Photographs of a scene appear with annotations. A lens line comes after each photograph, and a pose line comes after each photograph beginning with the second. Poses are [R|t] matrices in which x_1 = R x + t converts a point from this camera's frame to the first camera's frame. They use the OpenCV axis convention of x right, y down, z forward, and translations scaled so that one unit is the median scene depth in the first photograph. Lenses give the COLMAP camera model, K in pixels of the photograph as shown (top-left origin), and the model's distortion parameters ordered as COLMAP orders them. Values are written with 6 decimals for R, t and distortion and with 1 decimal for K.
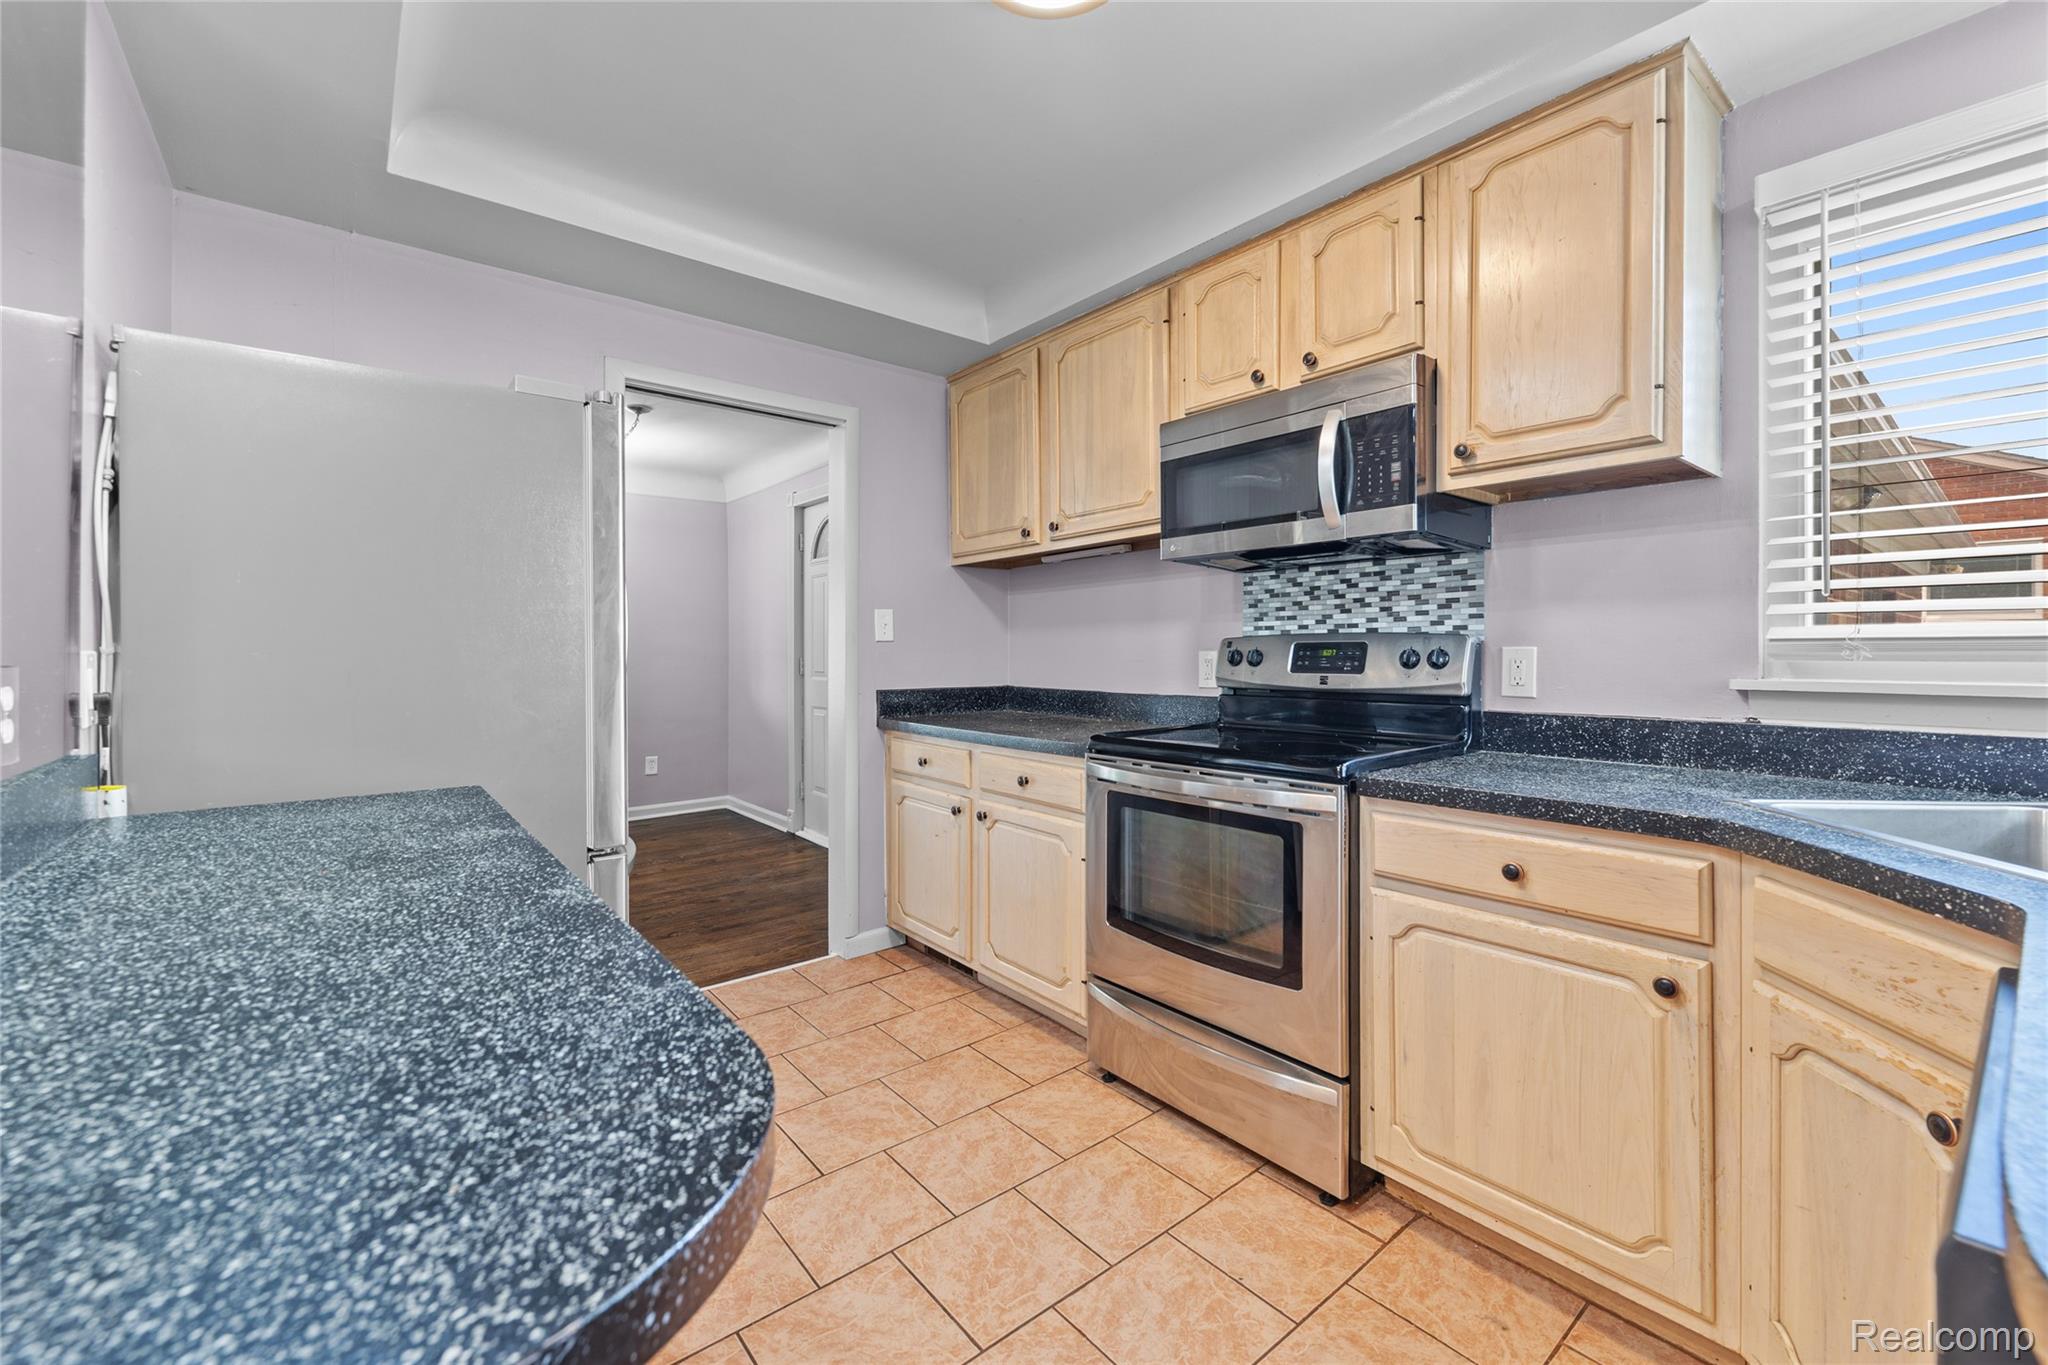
lens RADIAL K [[849.2, 0, 1036.2], [0, 849.2, 644.7], [0, 0, 1]] dist [0.002145, -0.000006]
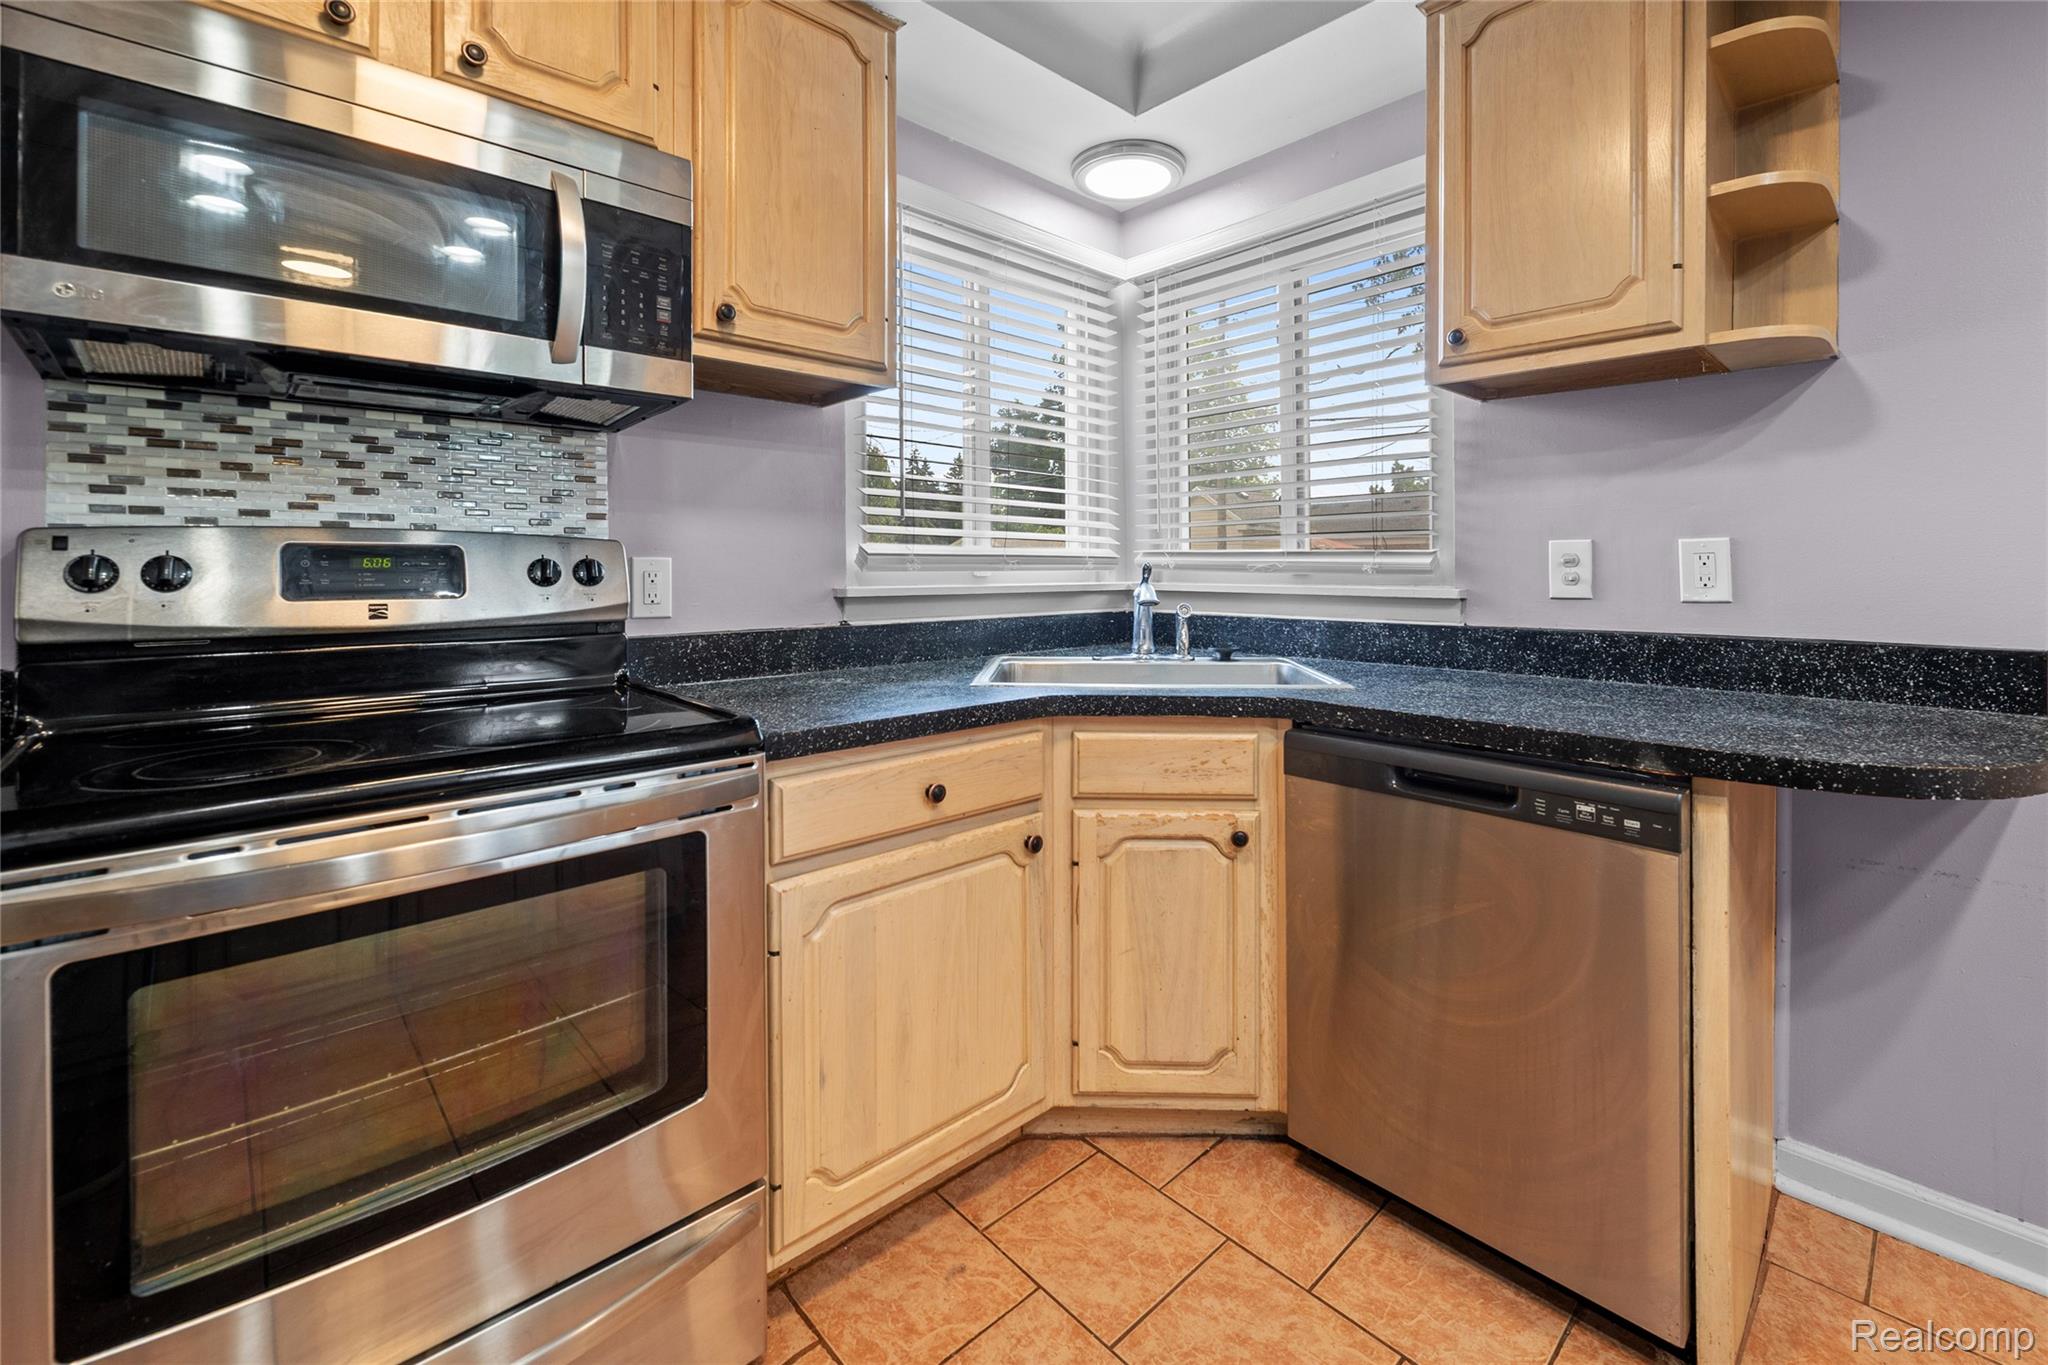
lens RADIAL K [[865.8, 0, 1028.2], [0, 865.8, 564.9], [0, 0, 1]] dist [-0.017235, -0.000233]
pose [[-0.065760, 0.006489, 0.997814, -0.257917], [-0.009555, 0.999929, -0.007133, 0.010985], [-0.997790, -0.010003, -0.065693, 0.599150]]
